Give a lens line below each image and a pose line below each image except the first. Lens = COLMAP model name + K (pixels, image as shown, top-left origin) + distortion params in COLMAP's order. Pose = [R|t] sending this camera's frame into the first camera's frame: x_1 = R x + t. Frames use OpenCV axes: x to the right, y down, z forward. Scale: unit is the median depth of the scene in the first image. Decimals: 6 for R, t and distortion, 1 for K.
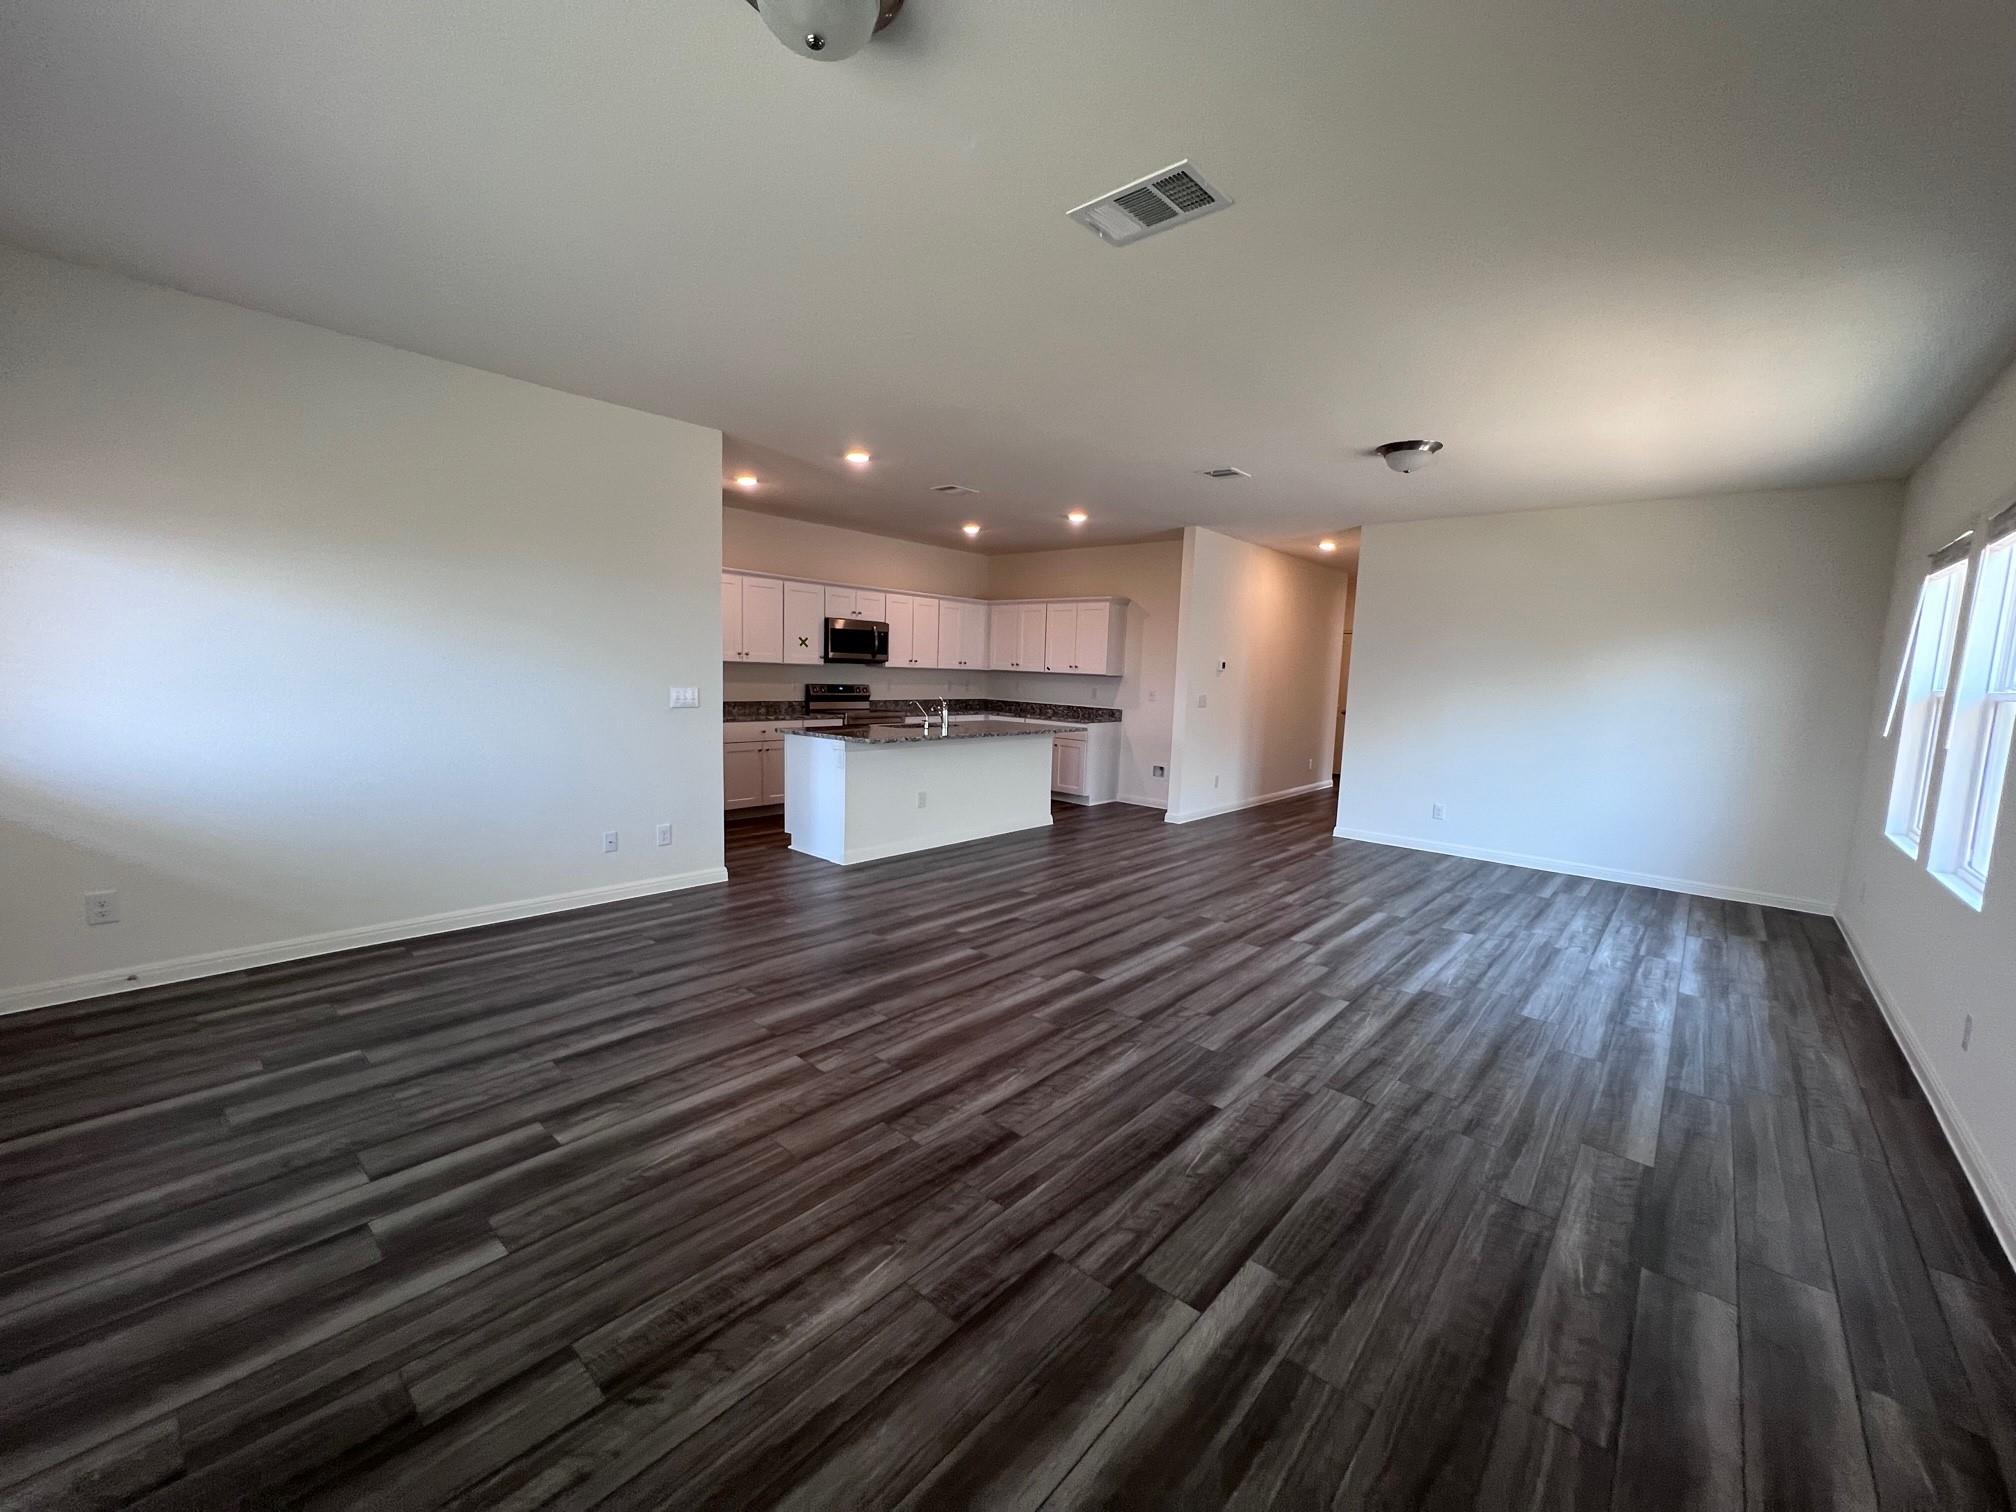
lens RADIAL K [[810.0, 0, 1008.0], [0, 810.0, 756.0], [0, 0, 1]] dist [0.000264, -0.000117]
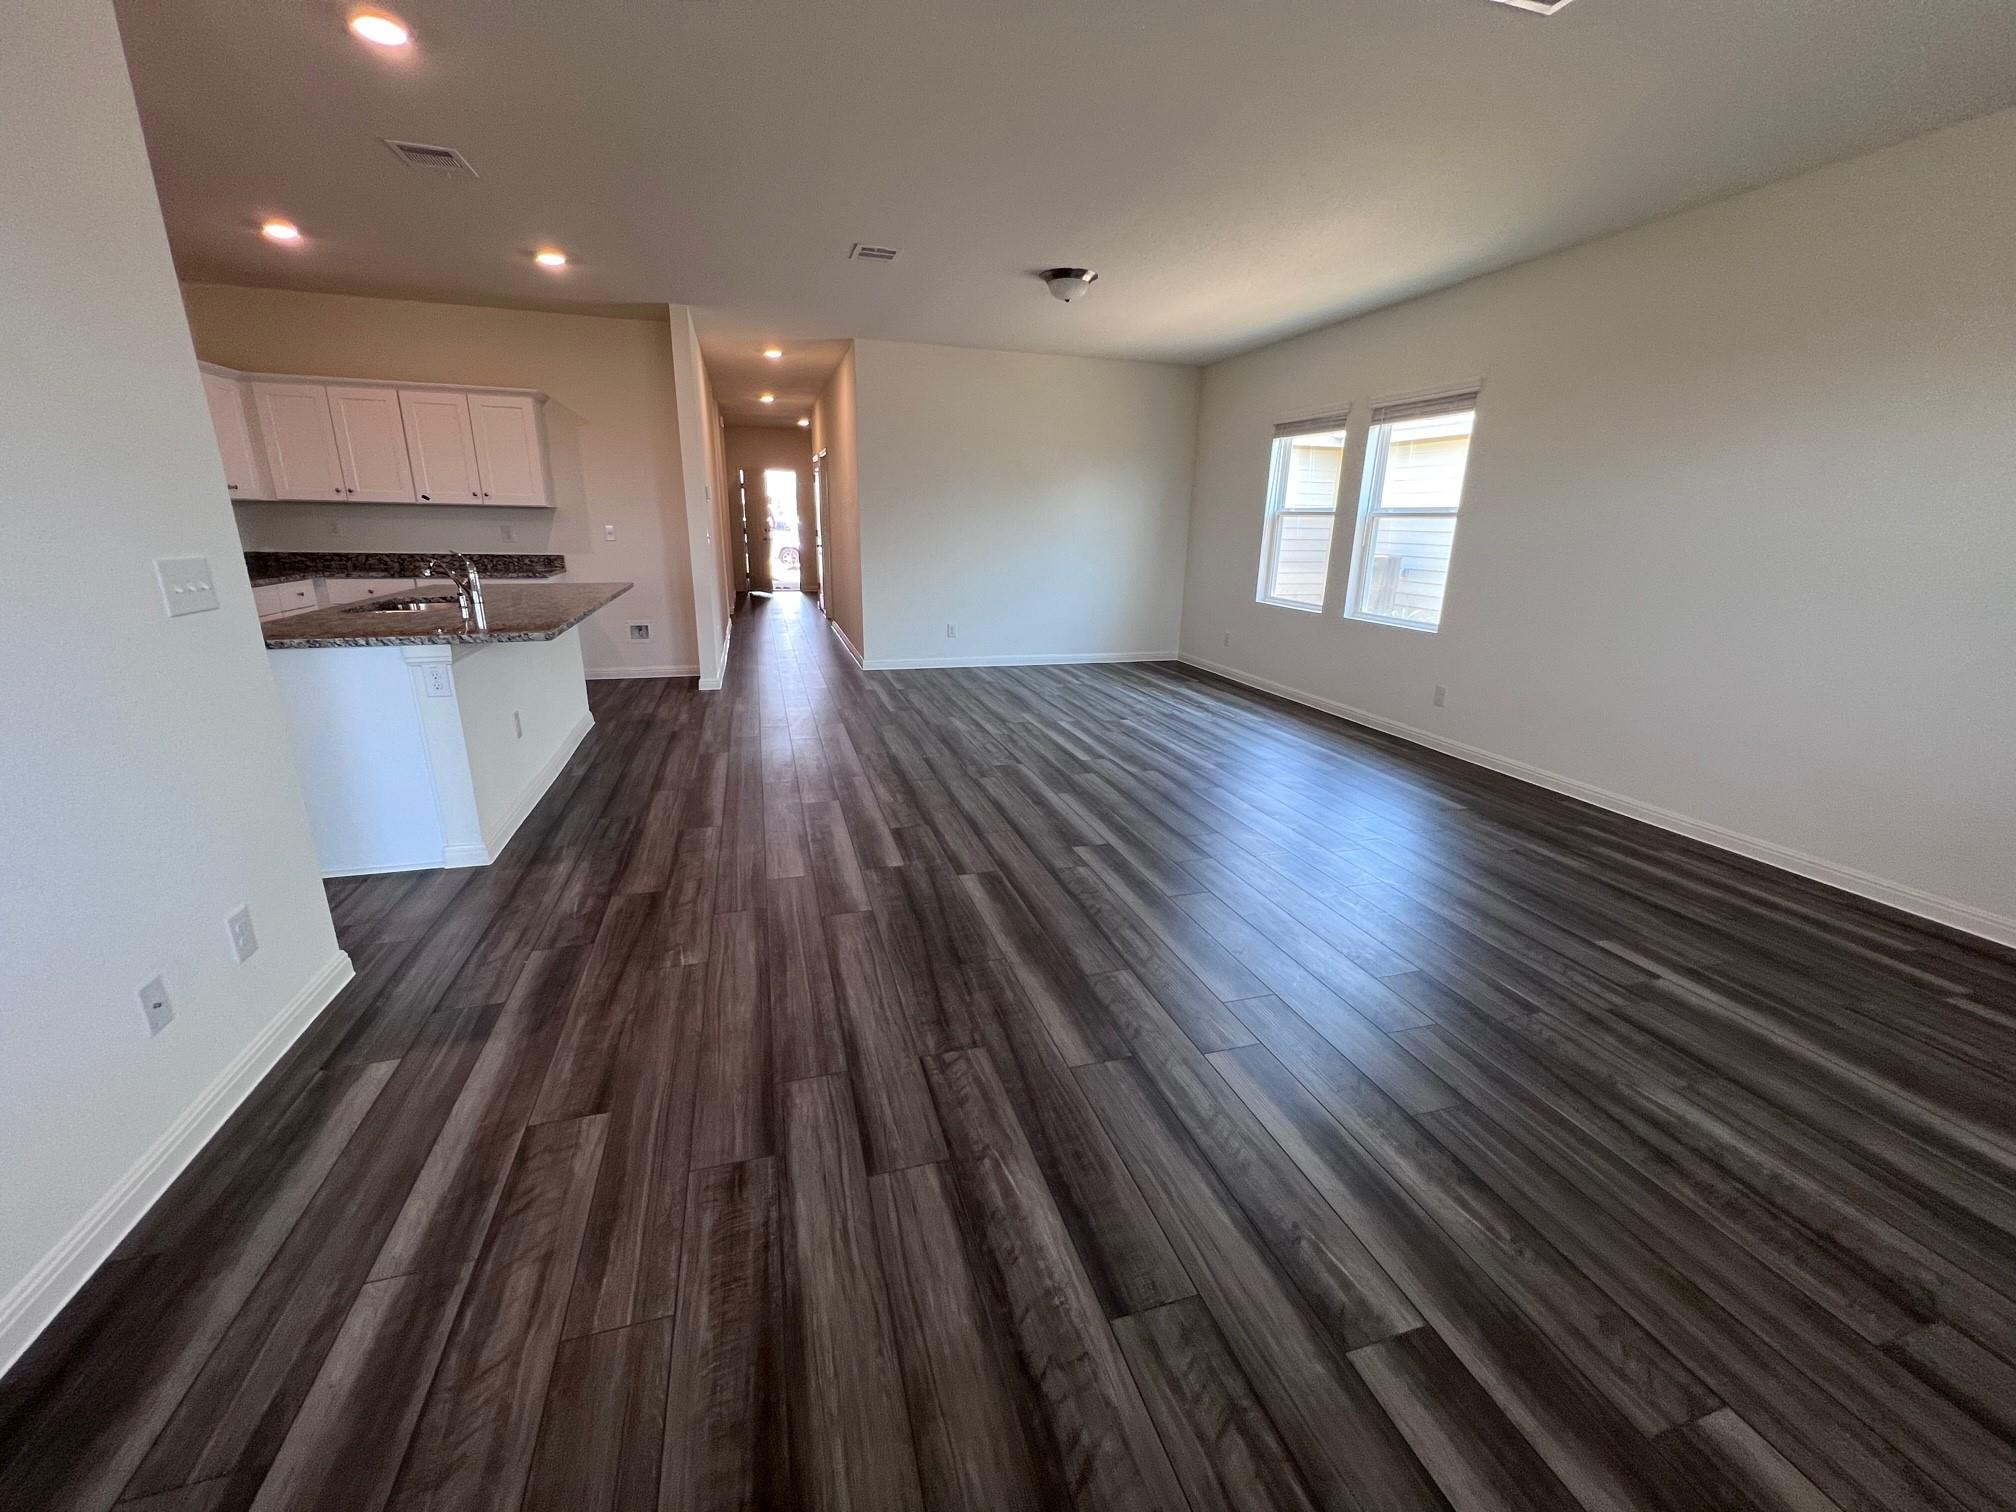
lens RADIAL K [[810.0, 0, 1008.0], [0, 810.0, 756.0], [0, 0, 1]] dist [0.000264, -0.000117]
pose [[0.524707, -0.261663, 0.810071, -0.640384], [0.090040, 0.963309, 0.252840, -0.068830], [-0.846508, -0.059728, 0.529015, 0.563326]]
